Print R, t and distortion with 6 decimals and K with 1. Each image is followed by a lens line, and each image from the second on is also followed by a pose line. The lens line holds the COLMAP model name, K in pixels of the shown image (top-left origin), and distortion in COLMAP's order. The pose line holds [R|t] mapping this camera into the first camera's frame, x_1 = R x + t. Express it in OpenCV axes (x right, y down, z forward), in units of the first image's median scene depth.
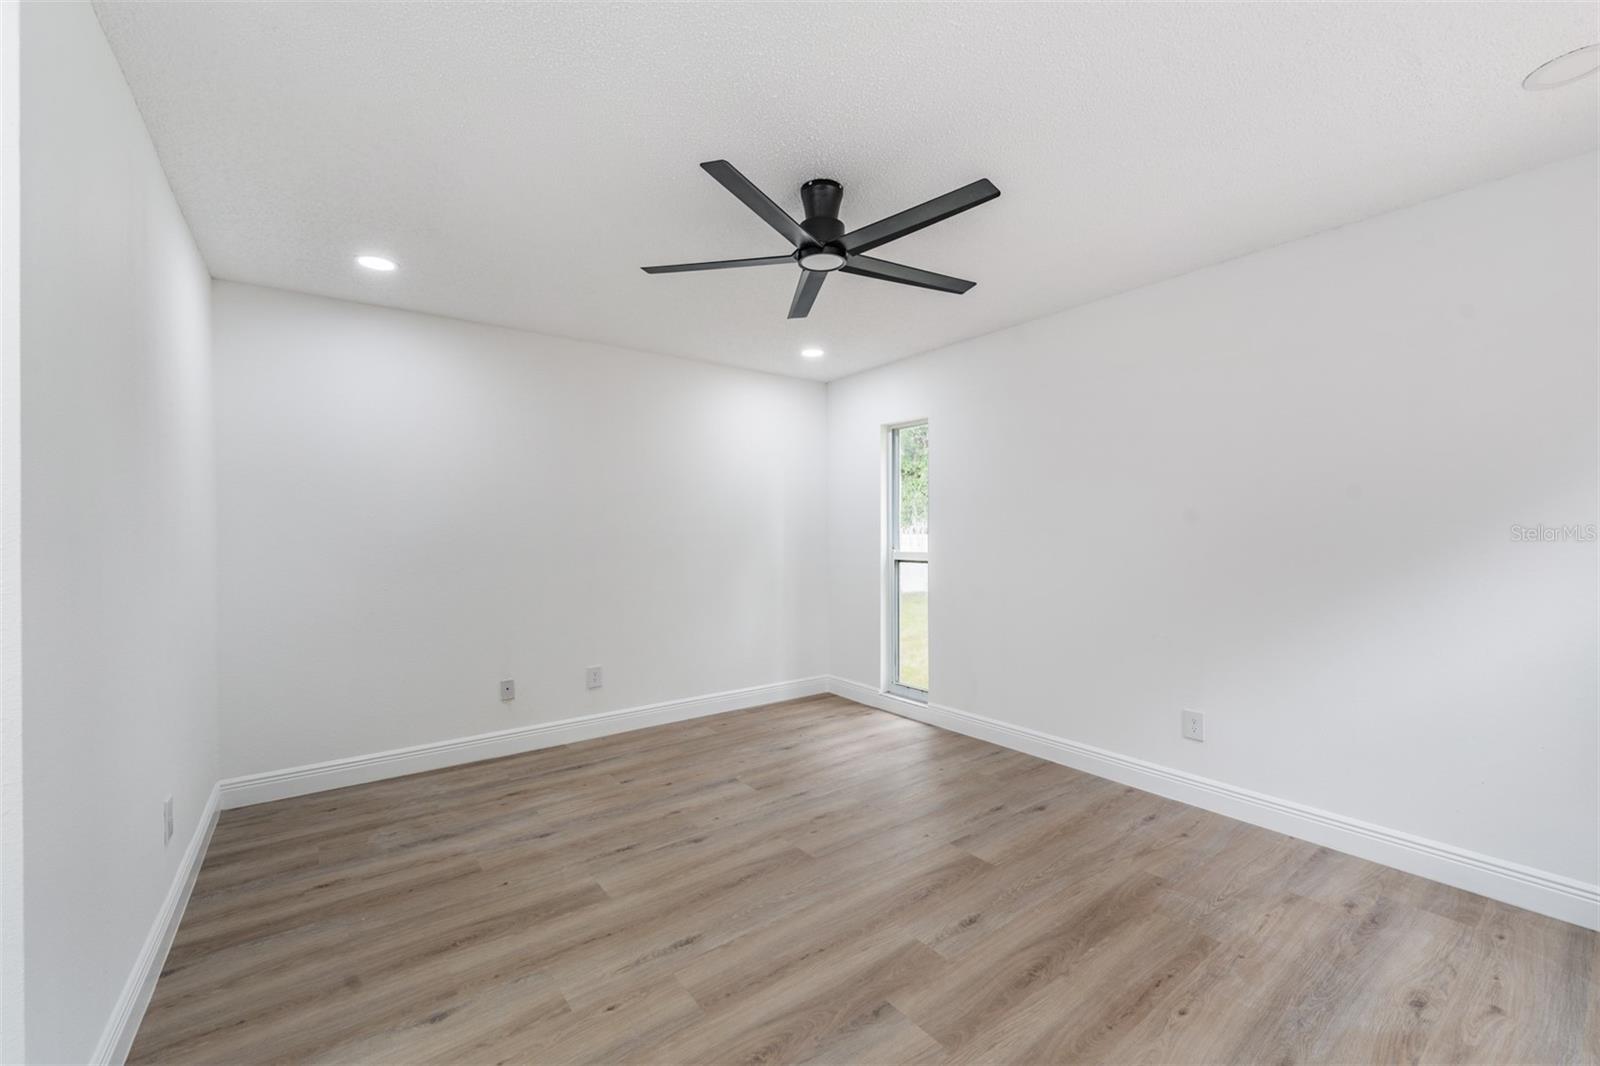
lens RADIAL K [[634.9, 0, 800.2], [0, 634.9, 529.7], [0, 0, 1]] dist [-0.002135, -0.000249]
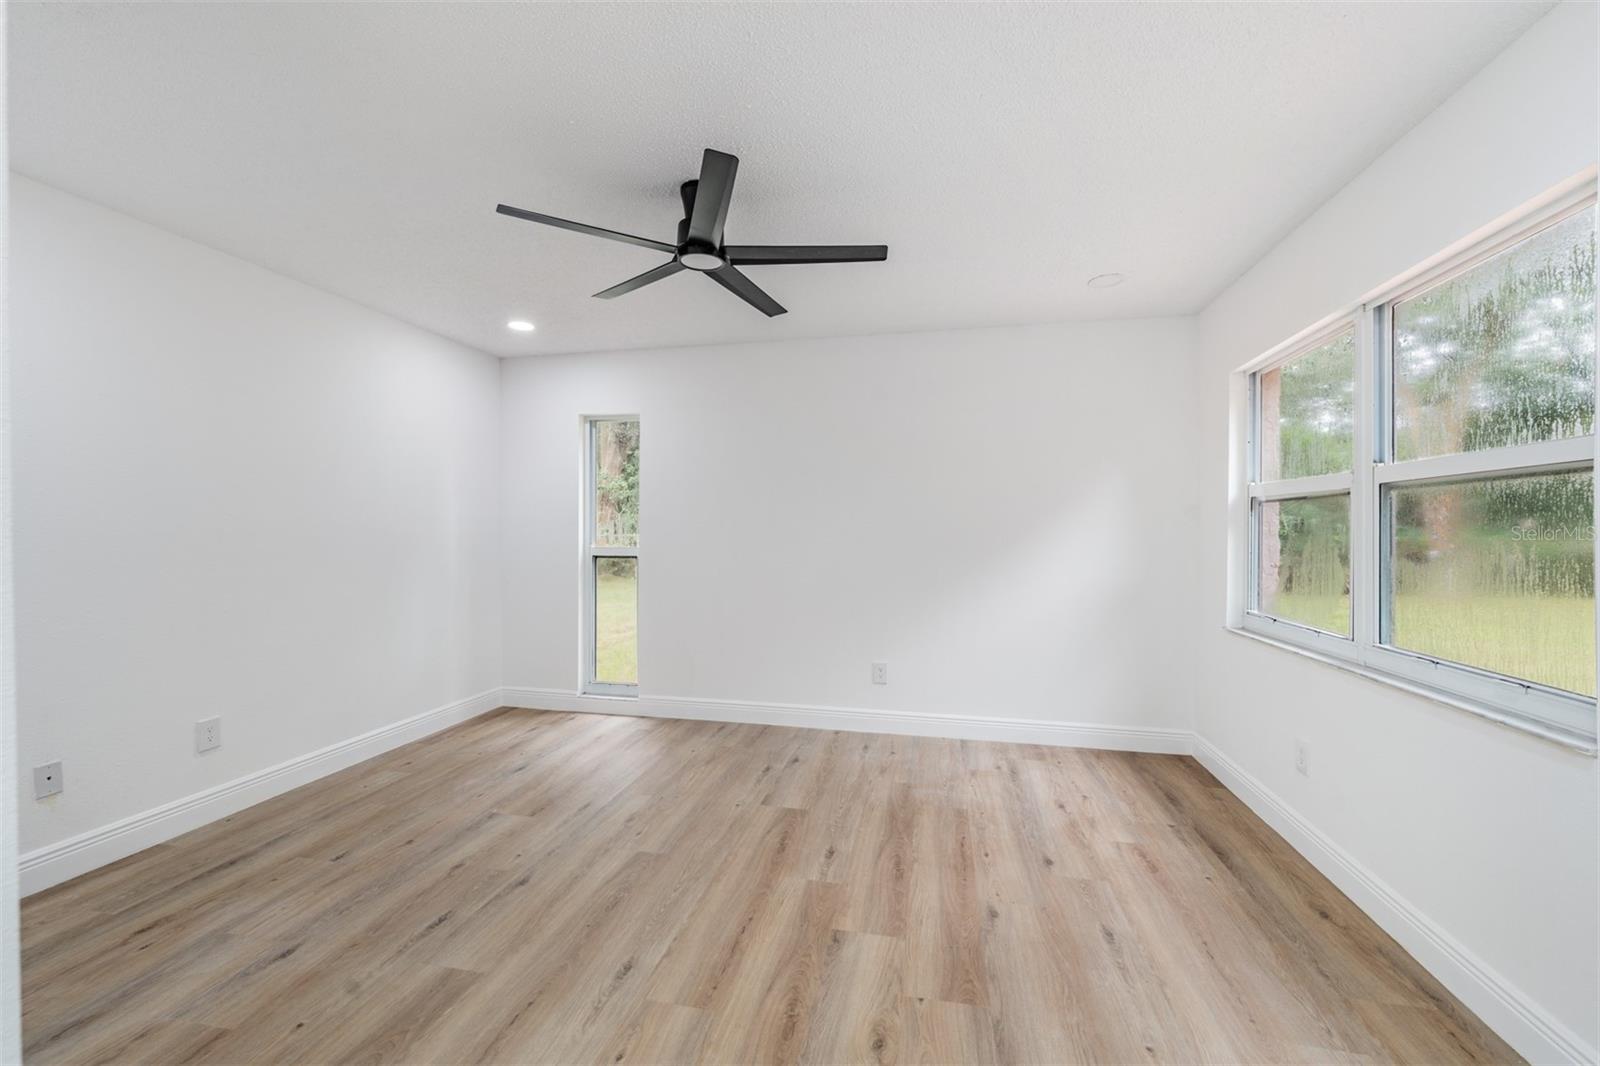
lens RADIAL K [[634.9, 0, 803.2], [0, 634.9, 520.1], [0, 0, 1]] dist [-0.002135, -0.000249]
pose [[0.763403, 0.014839, 0.645752, -0.387804], [-0.008227, 0.999878, -0.013250, 0.006431], [-0.645870, 0.004802, 0.763432, 0.085471]]
